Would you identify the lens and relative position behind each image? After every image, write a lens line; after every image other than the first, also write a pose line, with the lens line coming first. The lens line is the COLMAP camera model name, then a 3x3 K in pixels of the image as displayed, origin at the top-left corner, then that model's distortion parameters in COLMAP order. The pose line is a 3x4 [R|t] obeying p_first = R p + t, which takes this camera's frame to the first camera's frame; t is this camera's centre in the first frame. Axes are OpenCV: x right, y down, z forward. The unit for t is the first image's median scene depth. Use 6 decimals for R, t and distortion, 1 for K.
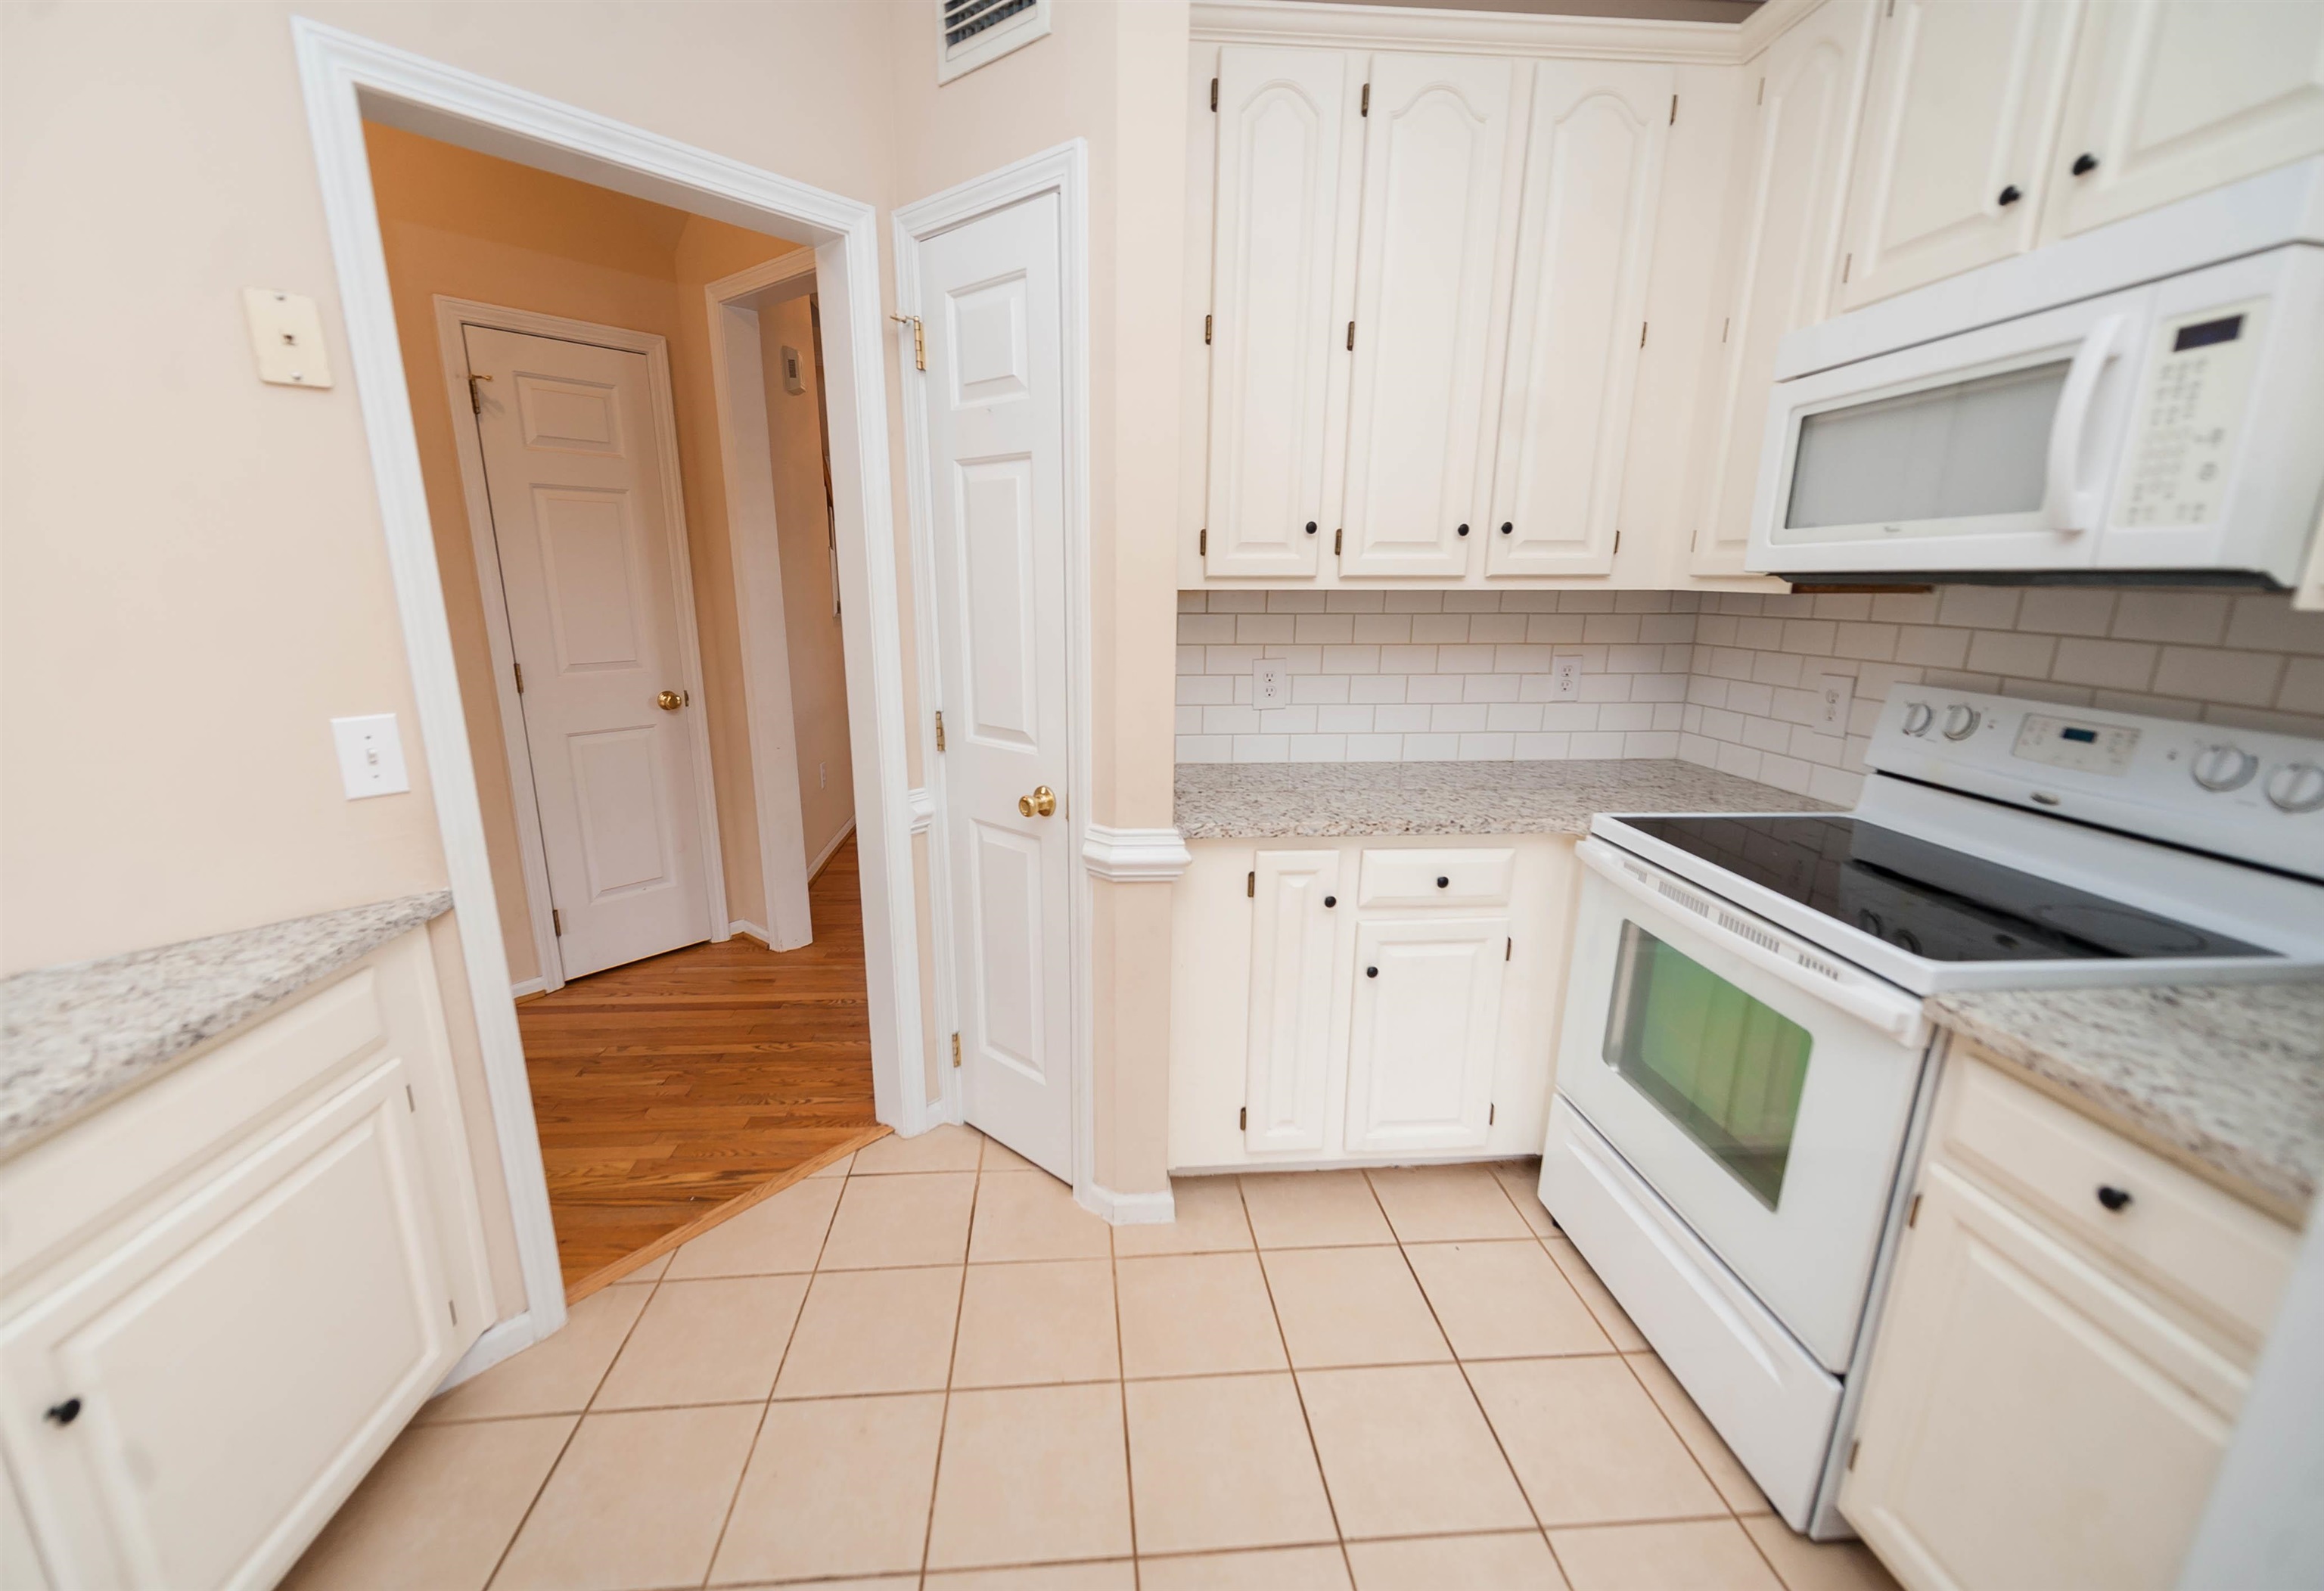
lens RADIAL K [[925.5, 0, 1149.2], [0, 925.5, 806.6], [0, 0, 1]] dist [0.008868, -0.002229]
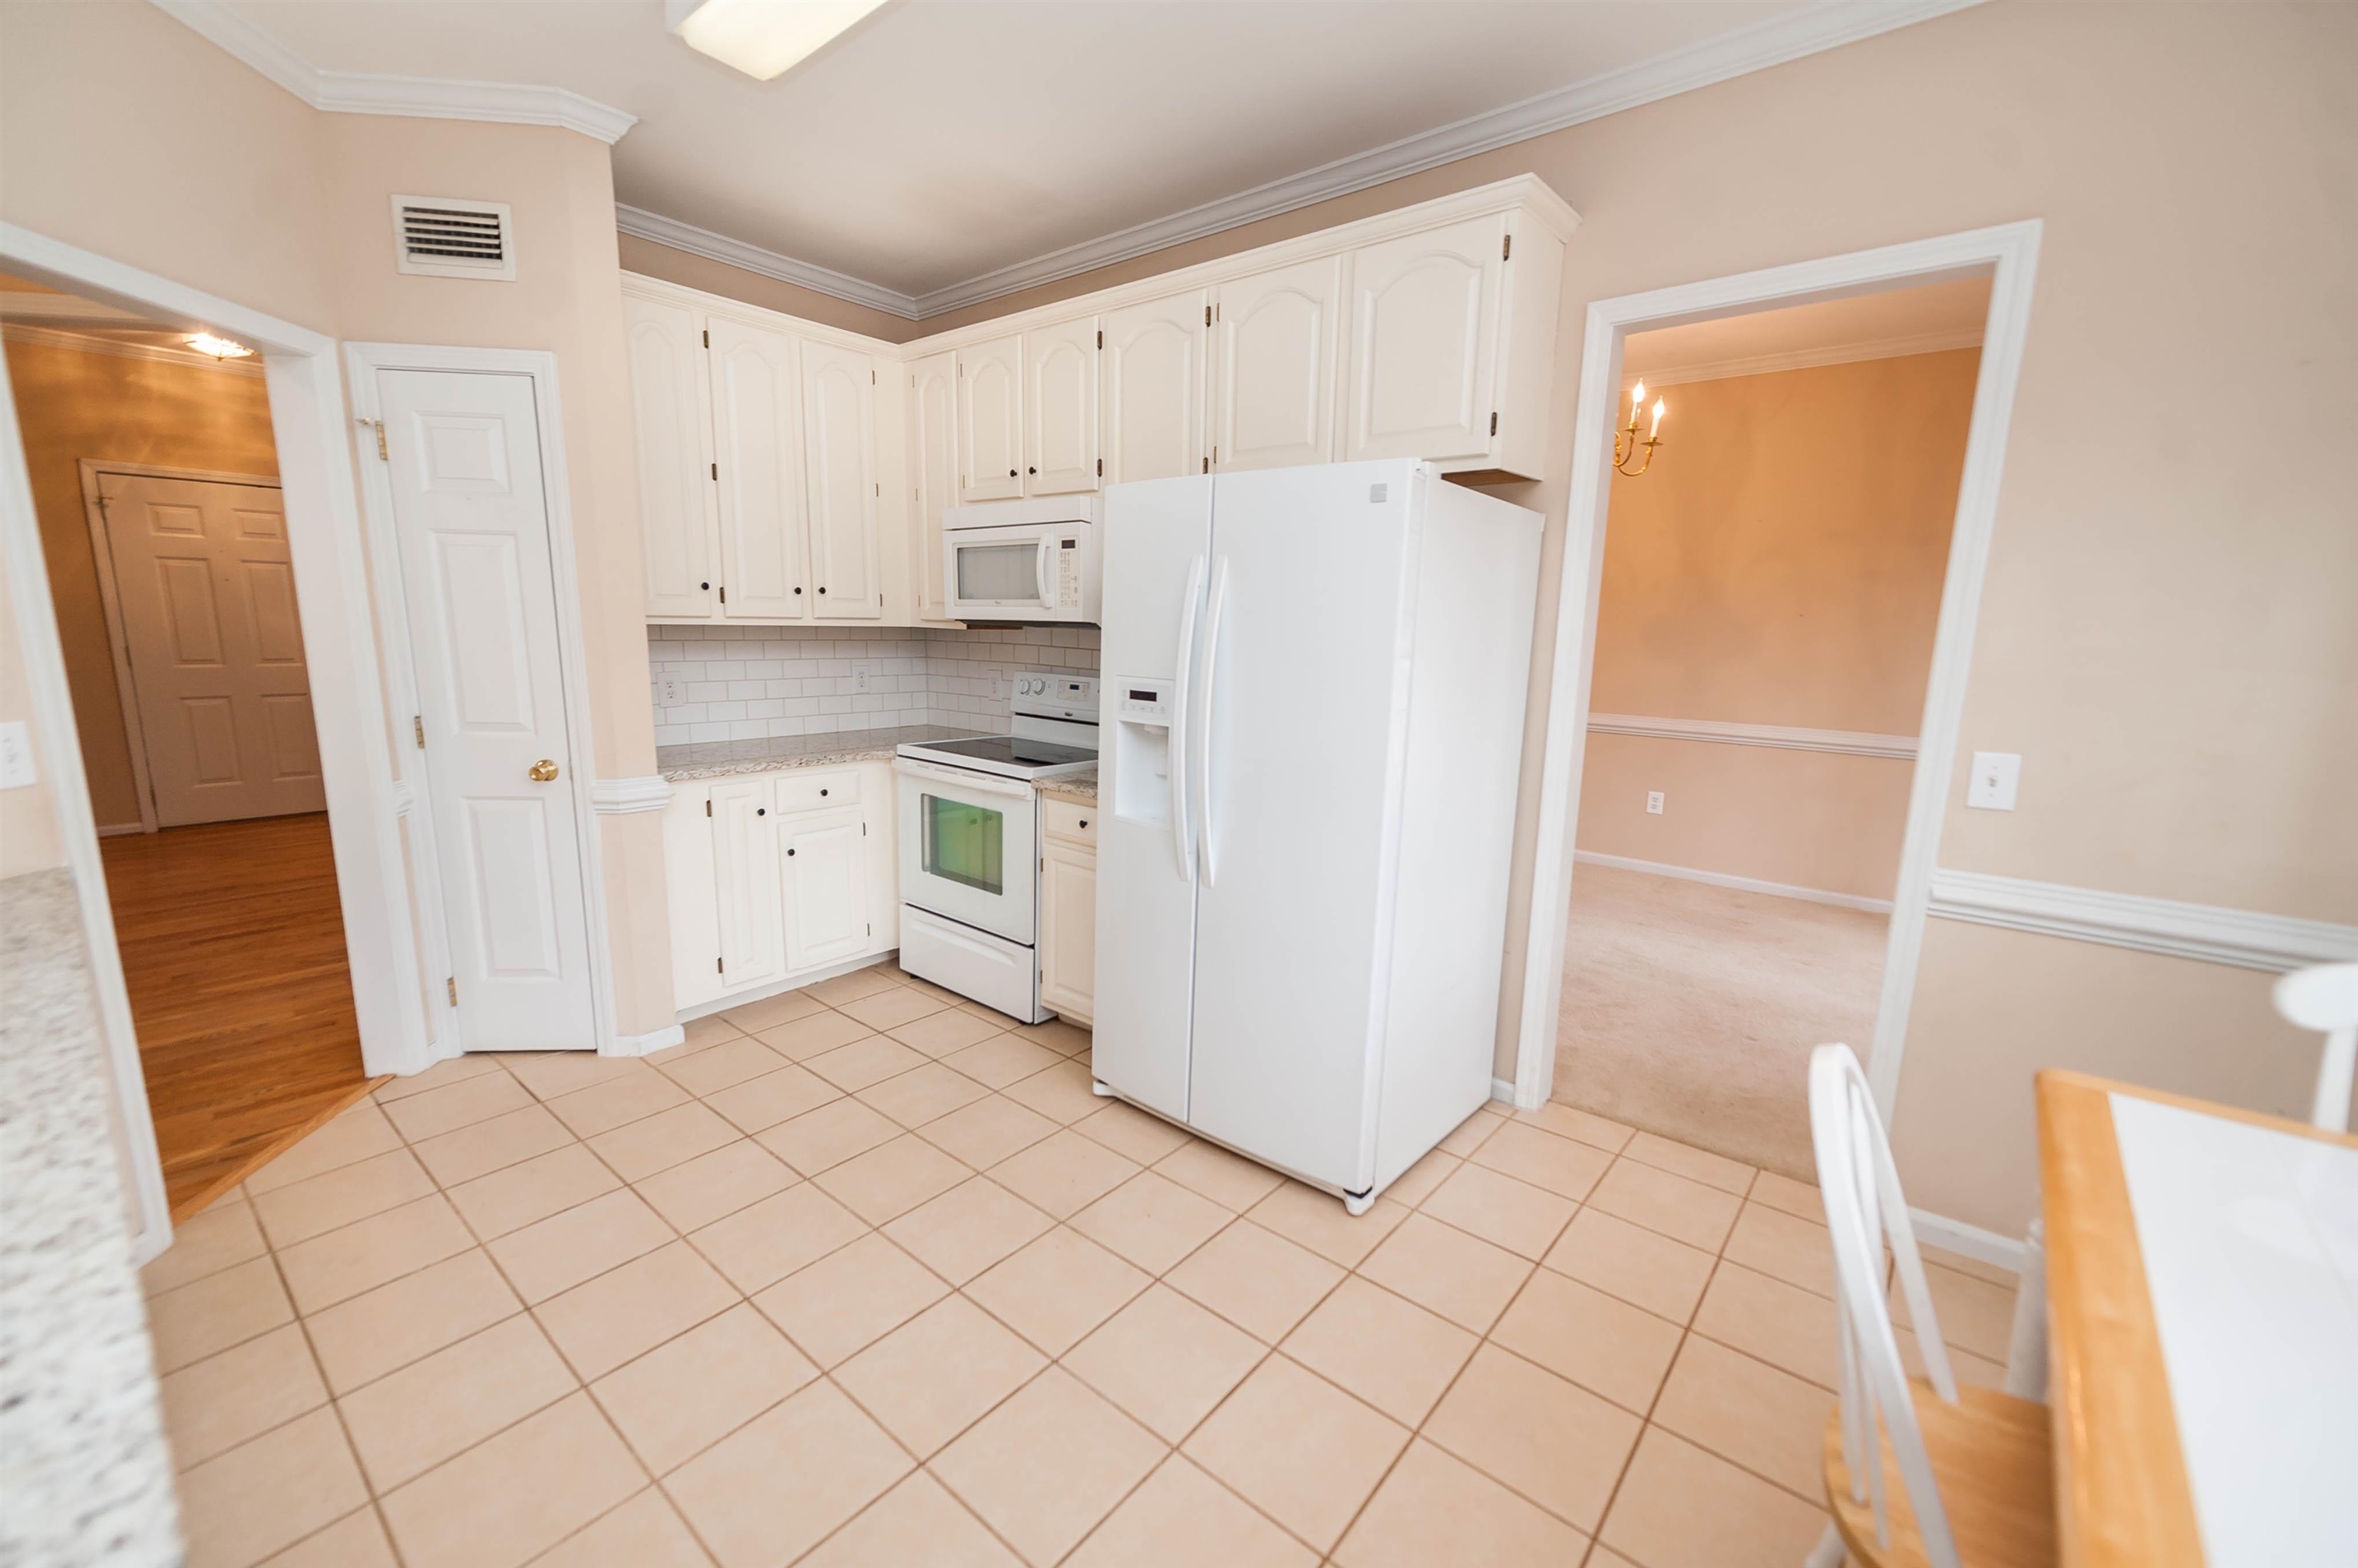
lens RADIAL K [[923.3, 0, 1171.6], [0, 923.3, 808.8], [0, 0, 1]] dist [0.002089, -0.000316]
pose [[0.700106, -0.131510, 0.701824, -0.461129], [0.153539, 0.987628, 0.031901, 0.161055], [-0.697336, 0.085423, 0.711636, -0.707804]]
